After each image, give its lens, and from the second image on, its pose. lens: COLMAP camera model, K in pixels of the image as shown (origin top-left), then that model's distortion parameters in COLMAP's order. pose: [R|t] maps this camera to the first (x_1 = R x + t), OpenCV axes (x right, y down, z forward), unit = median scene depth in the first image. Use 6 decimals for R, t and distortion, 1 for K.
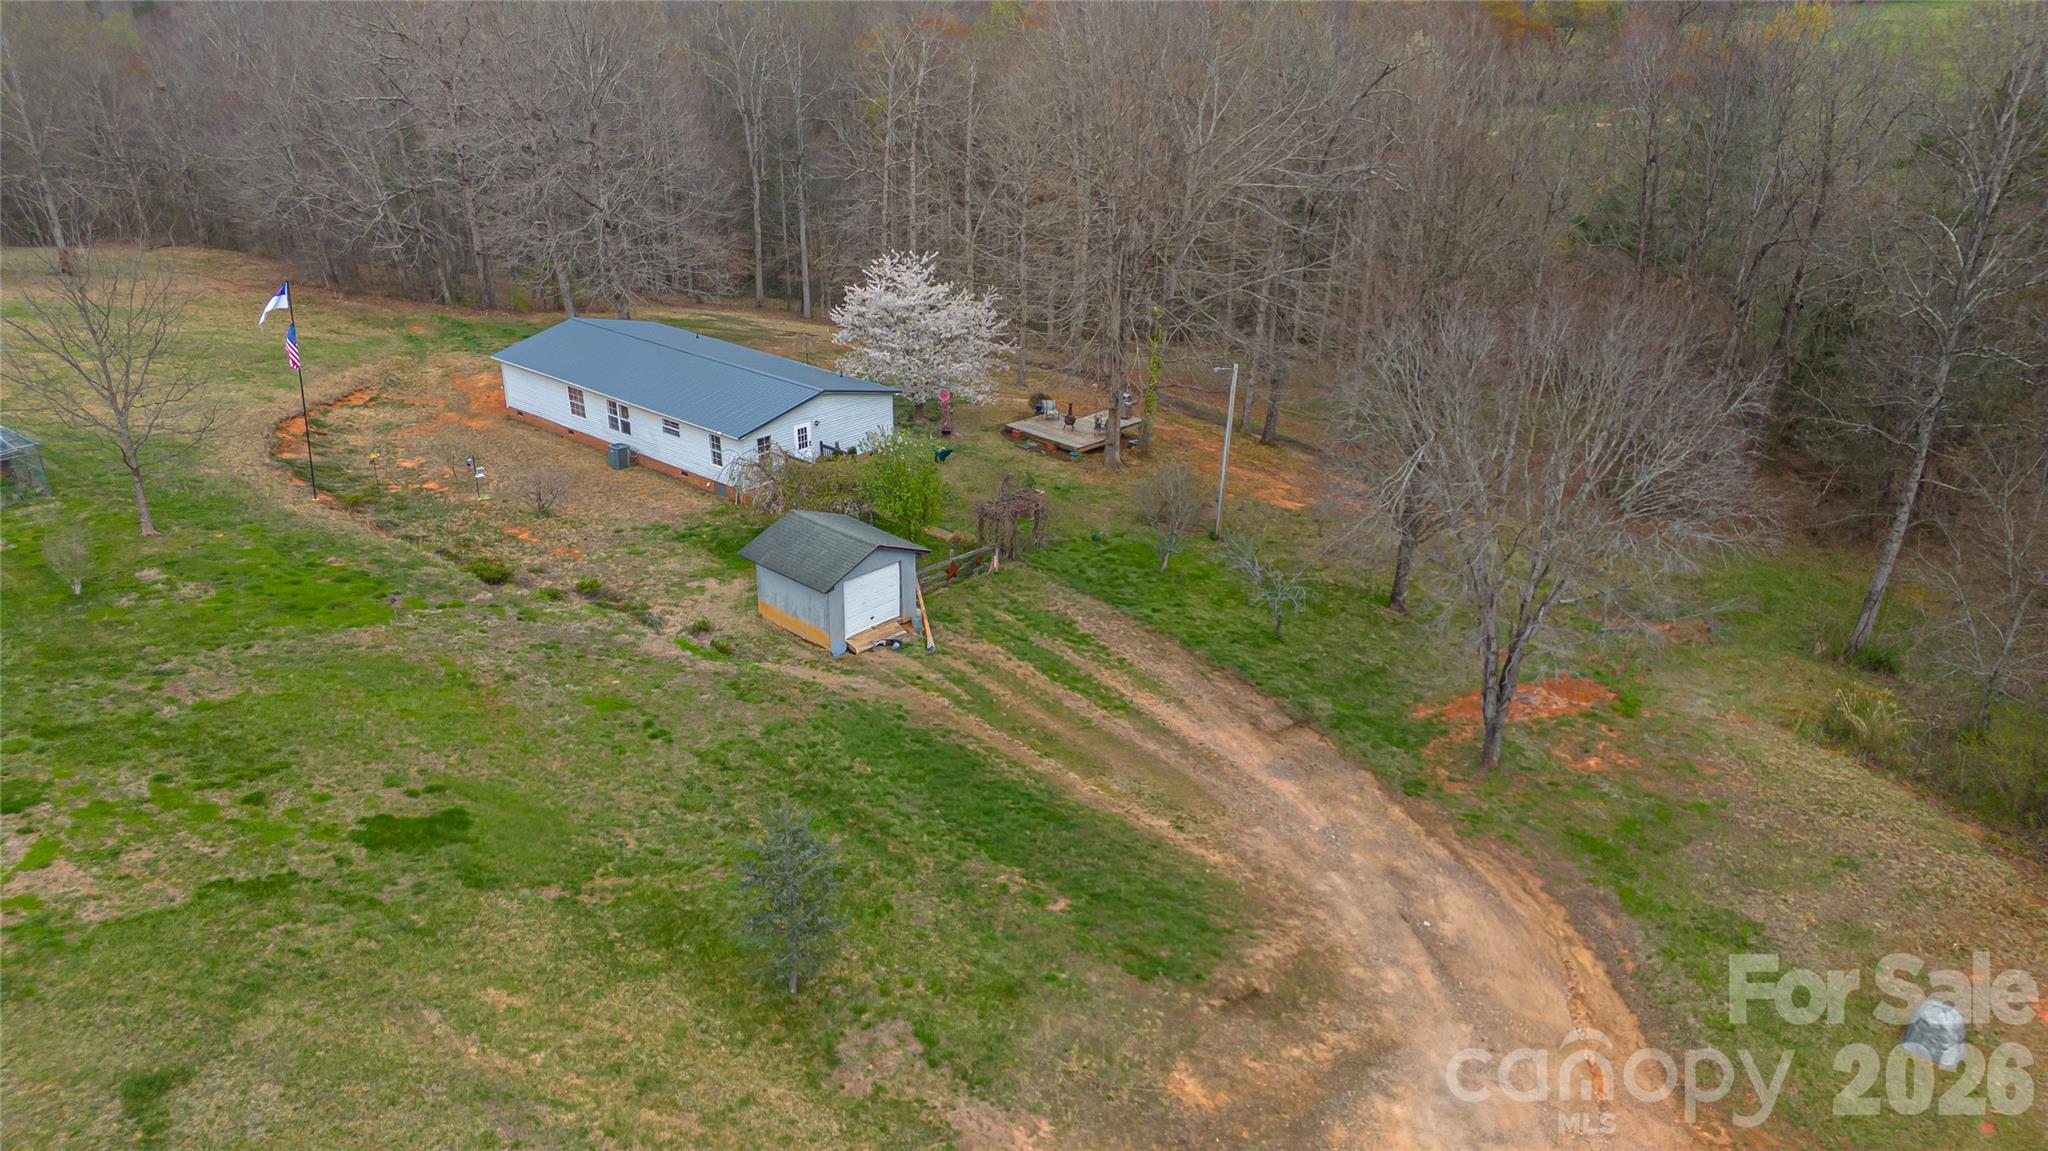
lens RADIAL K [[1450.4, 0, 1019.4], [0, 1450.4, 525.7], [0, 0, 1]] dist [0.062091, -0.057047]
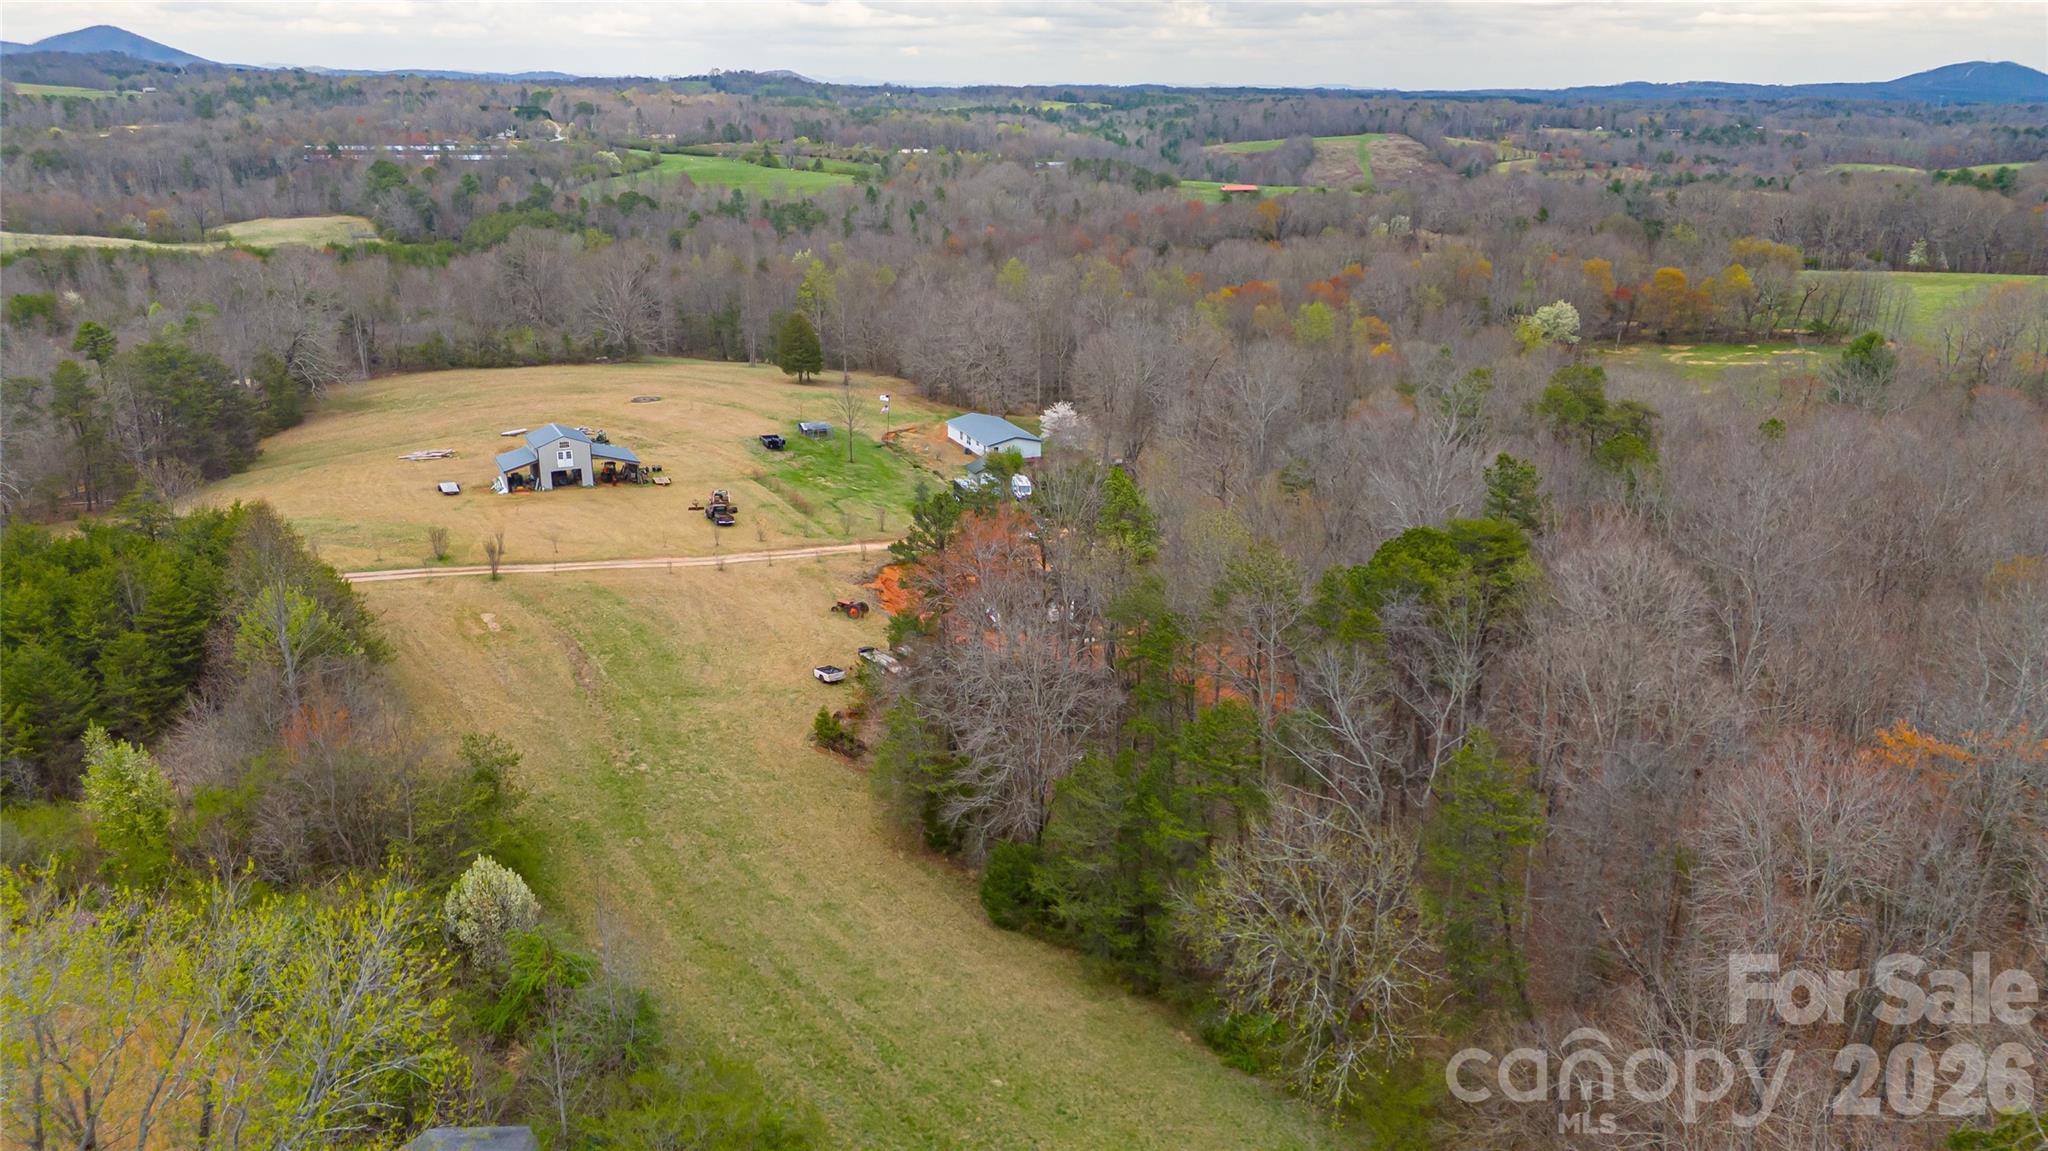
lens RADIAL K [[1450.4, 0, 1019.4], [0, 1450.4, 525.7], [0, 0, 1]] dist [0.062091, -0.057047]
pose [[0.894819, 0.122263, -0.429361, 1.310554], [-0.162601, 0.984962, -0.058400, 0.302221], [0.415764, 0.122072, 0.901243, -1.987849]]
